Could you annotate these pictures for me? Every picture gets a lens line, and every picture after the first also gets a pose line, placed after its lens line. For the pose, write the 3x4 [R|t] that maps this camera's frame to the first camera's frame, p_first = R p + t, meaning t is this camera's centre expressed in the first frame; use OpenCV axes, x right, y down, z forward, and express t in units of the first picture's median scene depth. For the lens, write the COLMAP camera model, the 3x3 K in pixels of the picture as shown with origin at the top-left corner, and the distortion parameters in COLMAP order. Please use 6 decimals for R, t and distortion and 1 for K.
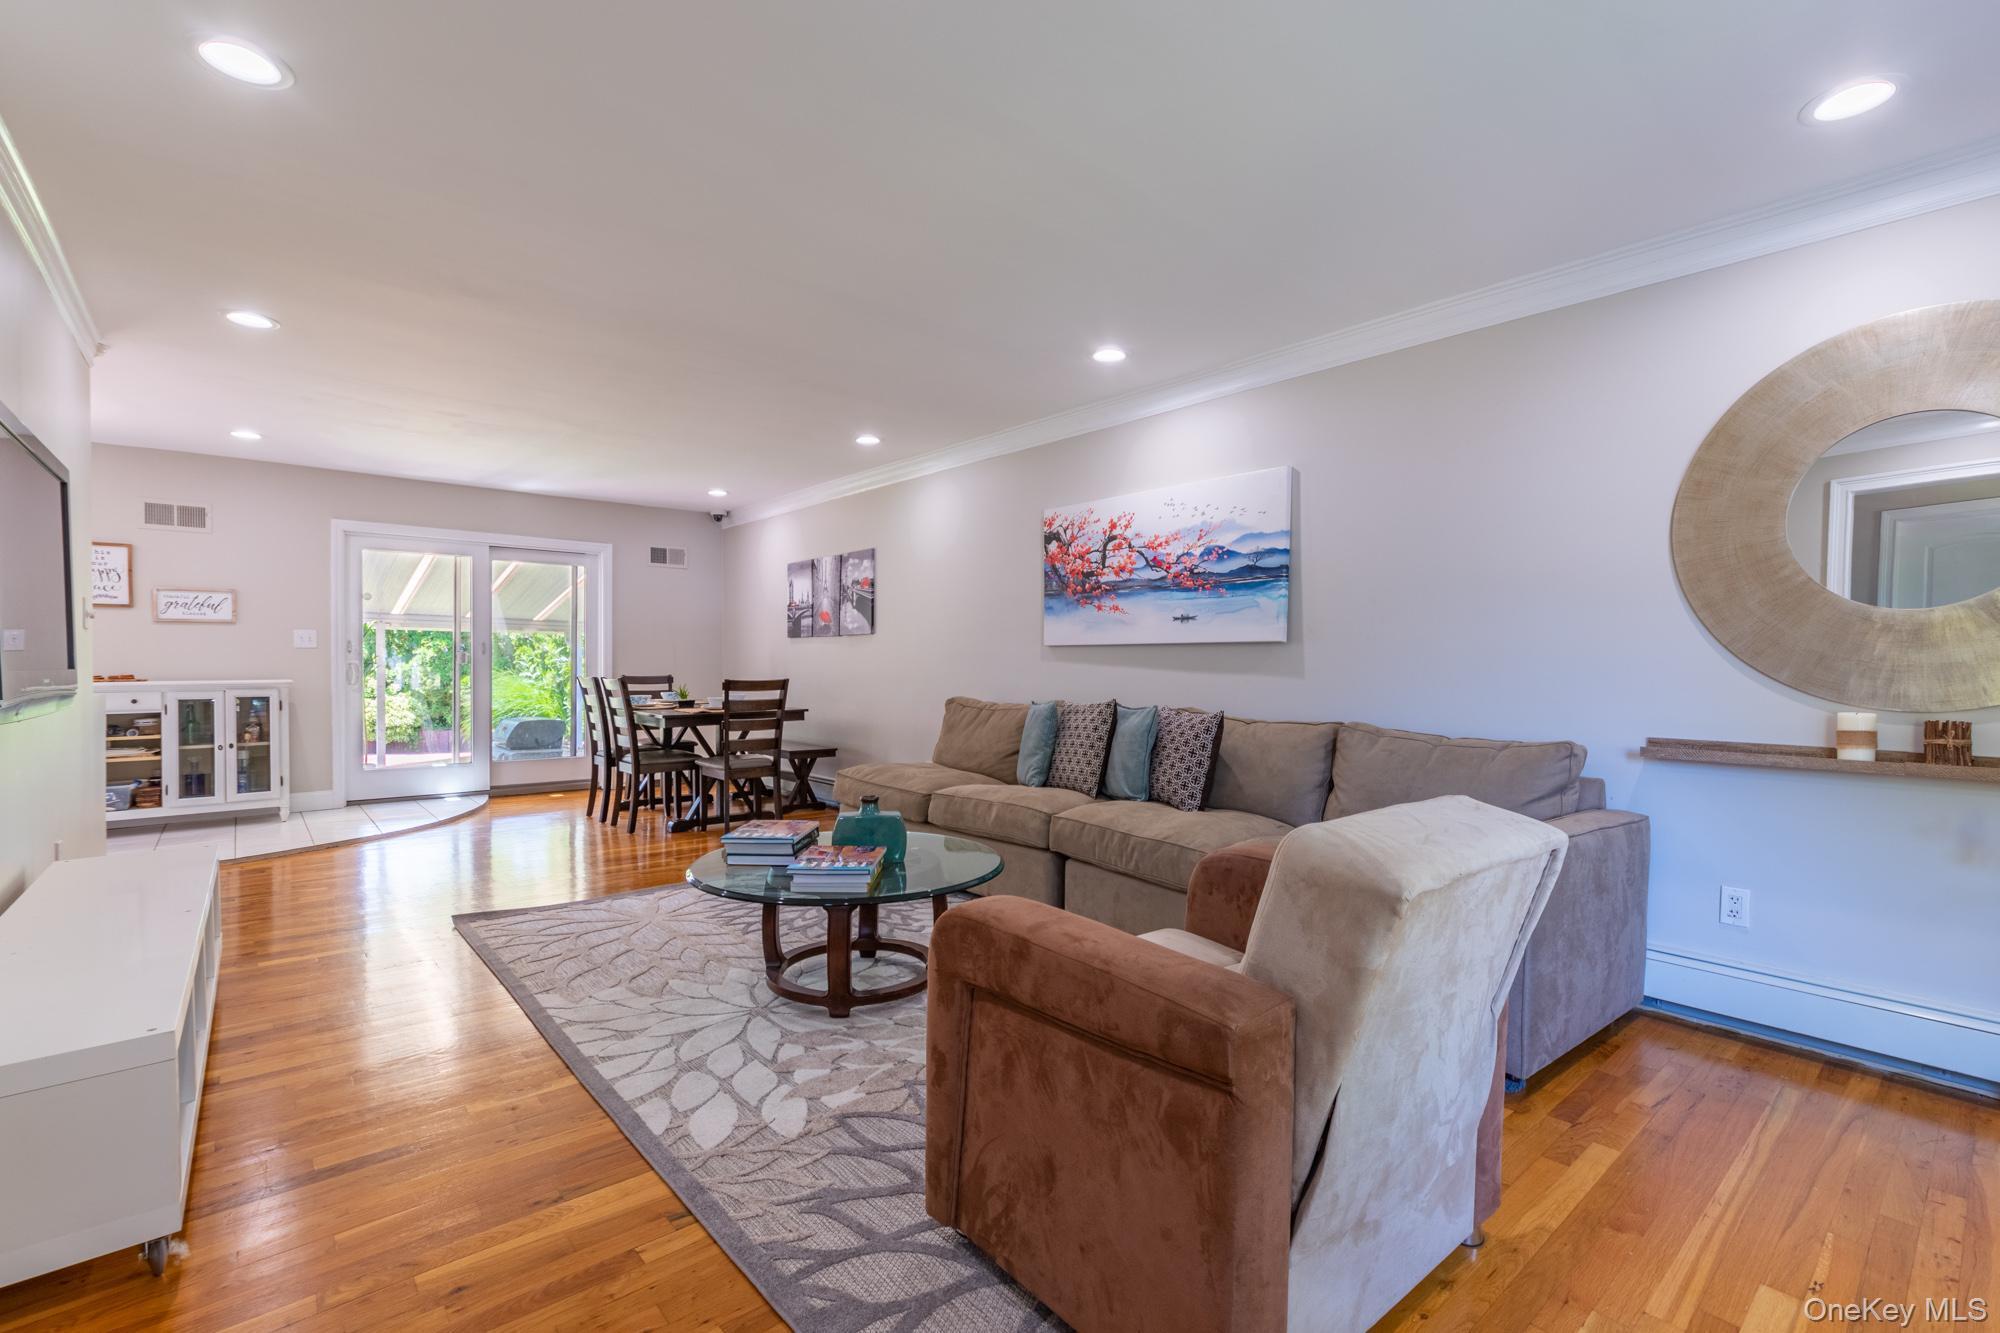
lens RADIAL K [[881.8, 0, 1003.2], [0, 881.8, 670.5], [0, 0, 1]] dist [-0.000834, -0.000188]
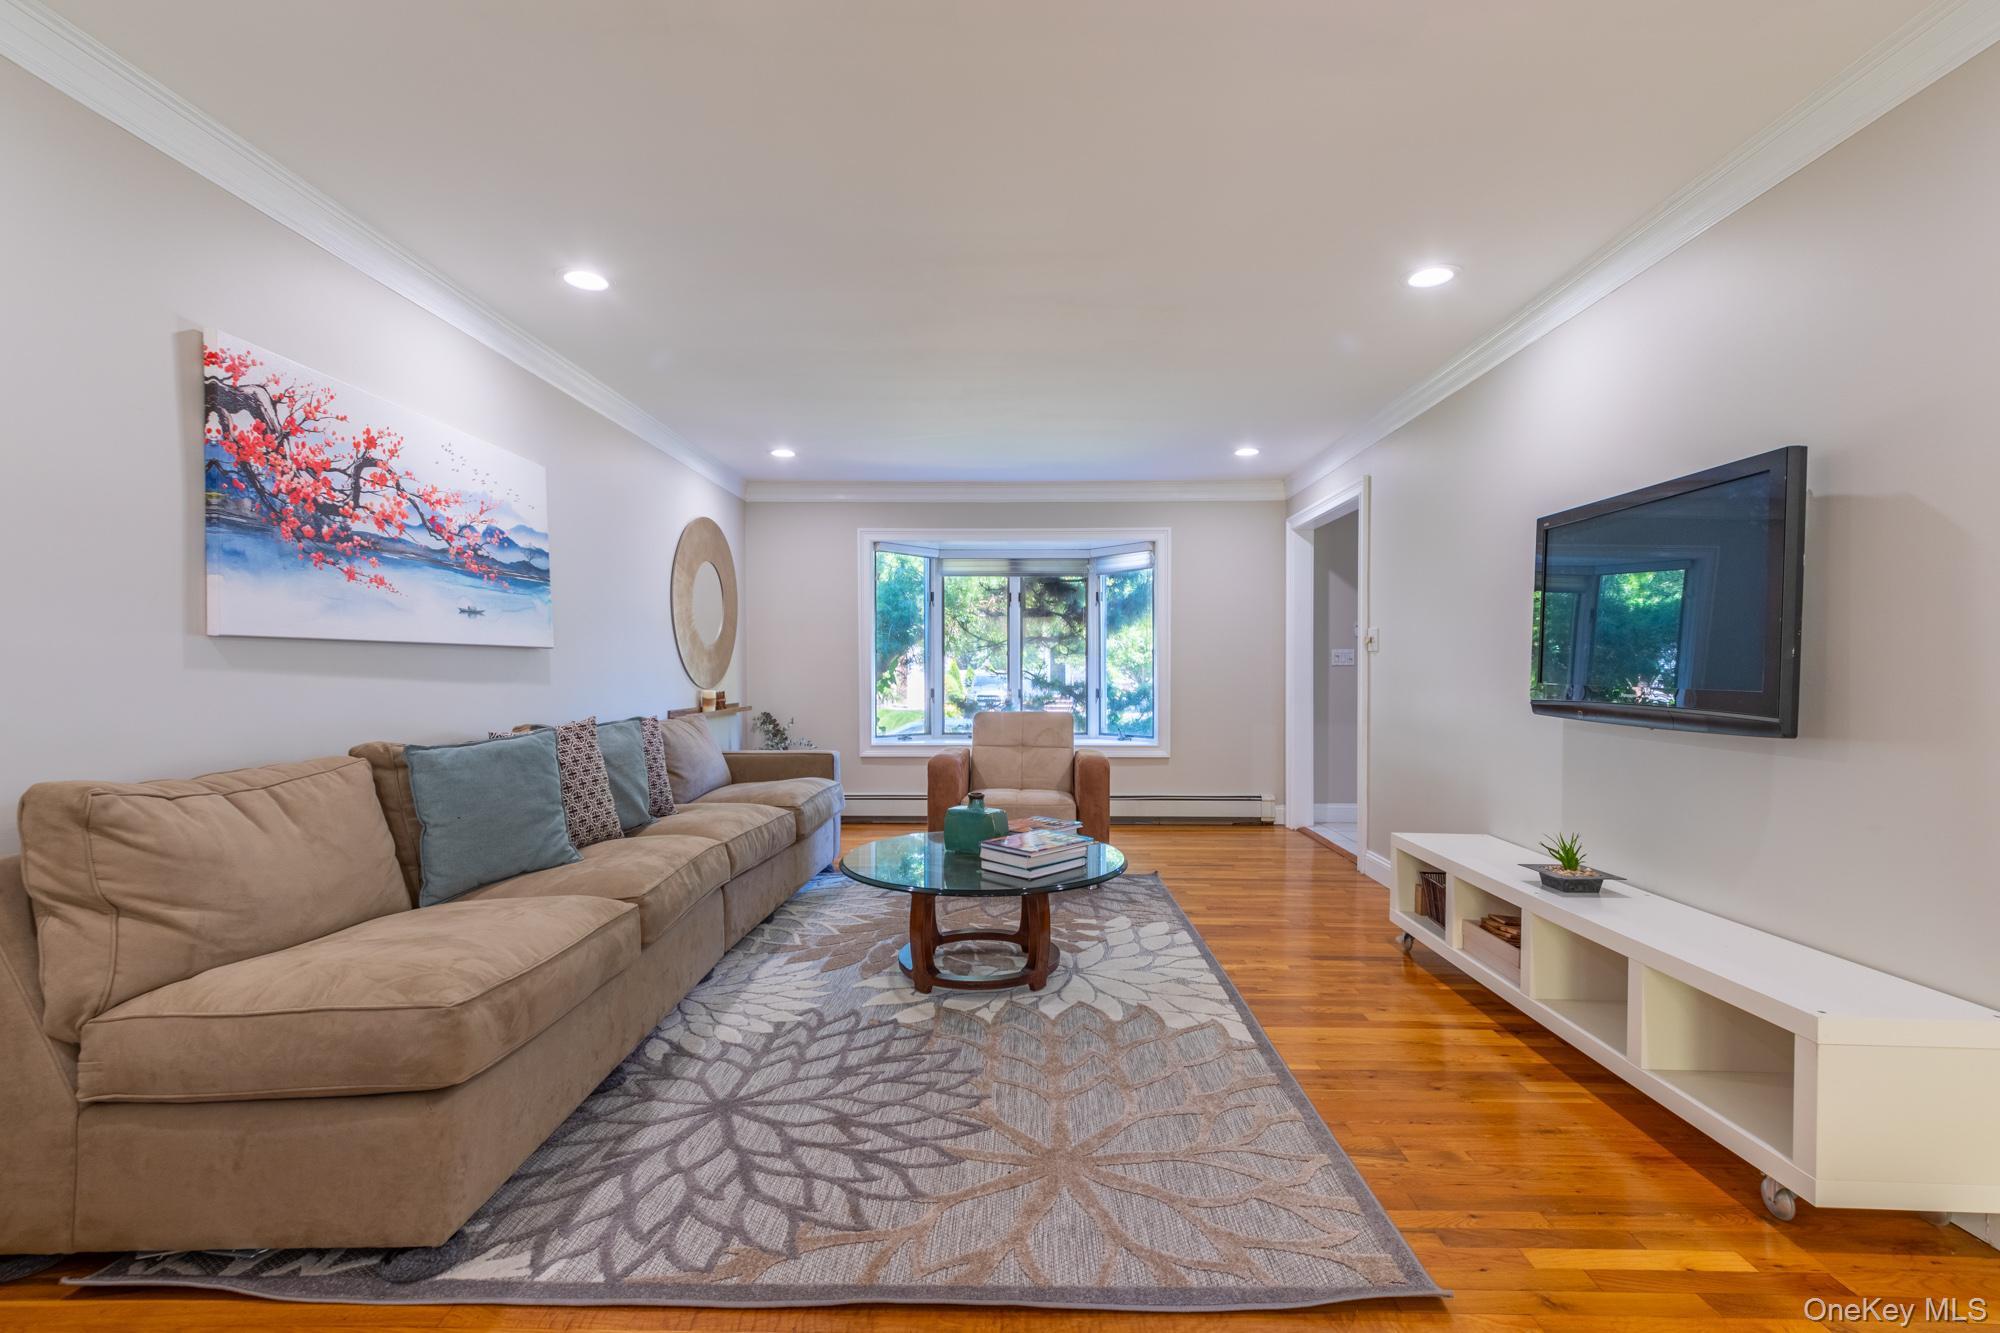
lens RADIAL K [[881.8, 0, 1006.8], [0, 881.8, 671.7], [0, 0, 1]] dist [-0.000834, -0.000188]
pose [[-0.742921, -0.010289, 0.669300, -0.613027], [-0.000692, 0.999893, 0.014603, -0.018156], [-0.669378, 0.010386, -0.742849, 1.193560]]
